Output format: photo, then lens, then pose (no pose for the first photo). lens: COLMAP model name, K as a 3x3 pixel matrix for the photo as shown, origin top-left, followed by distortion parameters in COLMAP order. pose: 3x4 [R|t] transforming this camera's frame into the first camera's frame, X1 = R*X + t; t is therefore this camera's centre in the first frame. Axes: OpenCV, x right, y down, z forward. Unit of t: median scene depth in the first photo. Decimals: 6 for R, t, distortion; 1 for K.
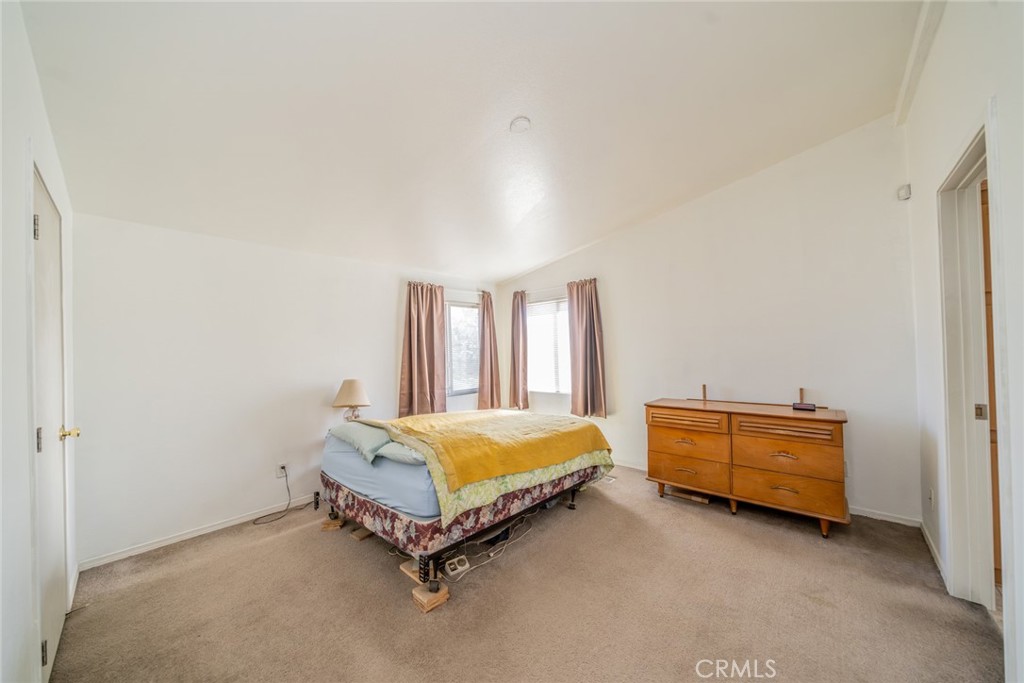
lens RADIAL K [[352.2, 0, 512.5], [0, 352.2, 344.3], [0, 0, 1]] dist [-0.007620, 0.000174]
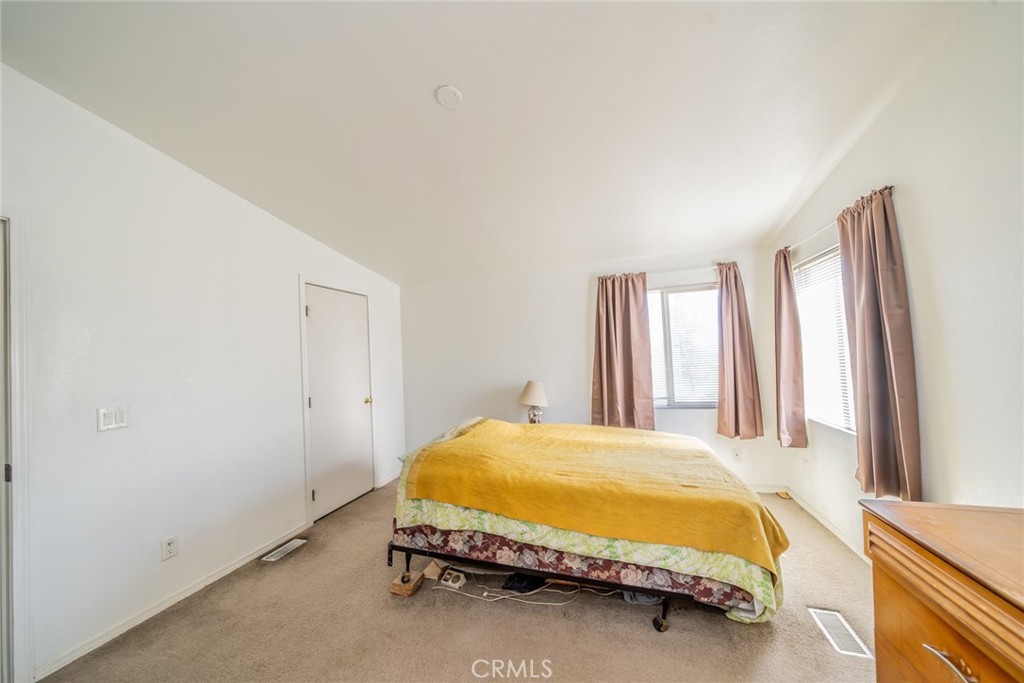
lens RADIAL K [[352.2, 0, 518.8], [0, 352.2, 347.3], [0, 0, 1]] dist [-0.007620, 0.000174]
pose [[0.433725, -0.015263, -0.900916, 0.643144], [0.050109, 0.998718, 0.007204, -0.019594], [0.899651, -0.048269, 0.433934, 0.592695]]
